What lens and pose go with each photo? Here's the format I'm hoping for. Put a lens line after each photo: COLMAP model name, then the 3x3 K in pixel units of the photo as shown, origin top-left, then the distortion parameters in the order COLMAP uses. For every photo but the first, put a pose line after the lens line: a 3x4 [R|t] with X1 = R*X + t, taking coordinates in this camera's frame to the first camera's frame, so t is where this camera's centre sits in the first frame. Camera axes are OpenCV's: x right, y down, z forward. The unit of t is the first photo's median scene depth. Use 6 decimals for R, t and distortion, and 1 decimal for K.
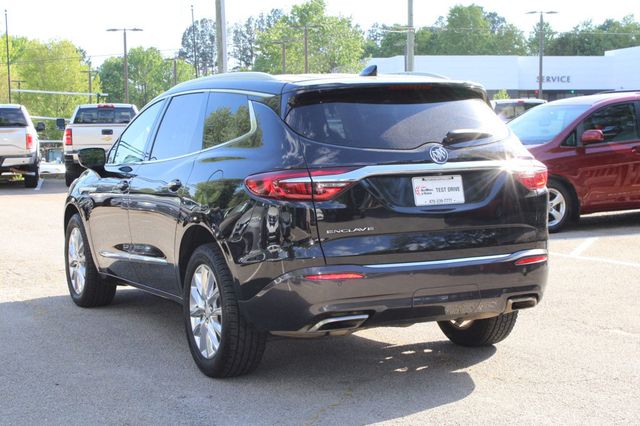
lens RADIAL K [[1178.5, 0, 320.0], [0, 1178.5, 213.0], [0, 0, 1]] dist [-0.021671, -0.058377]
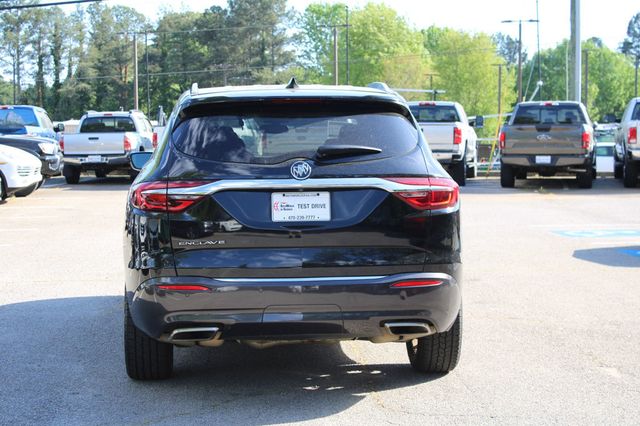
lens RADIAL K [[1252.4, 0, 320.0], [0, 1252.4, 213.0], [0, 0, 1]] dist [0.055499, -0.087511]
pose [[0.932898, 0.040821, -0.357820, 0.437377], [-0.040984, 0.999134, 0.007132, -0.019713], [0.357801, 0.008011, 0.933763, 0.026195]]
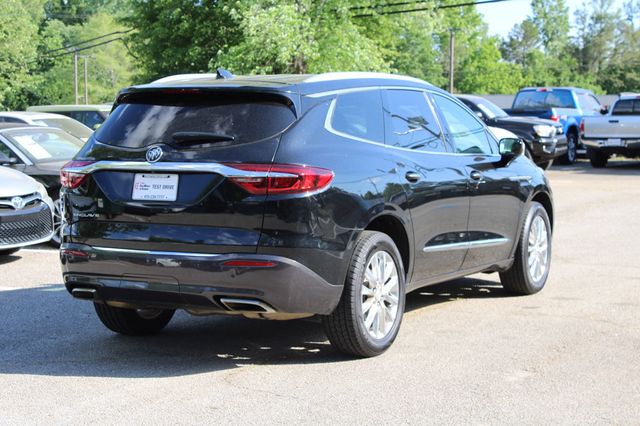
lens RADIAL K [[1303.8, 0, 320.0], [0, 1303.8, 213.0], [0, 0, 1]] dist [0.020335, 0.134081]
pose [[0.599501, 0.086151, -0.795724, 1.032065], [-0.073492, 0.995915, 0.052455, -0.062455], [0.796992, 0.027033, 0.603384, 0.351042]]
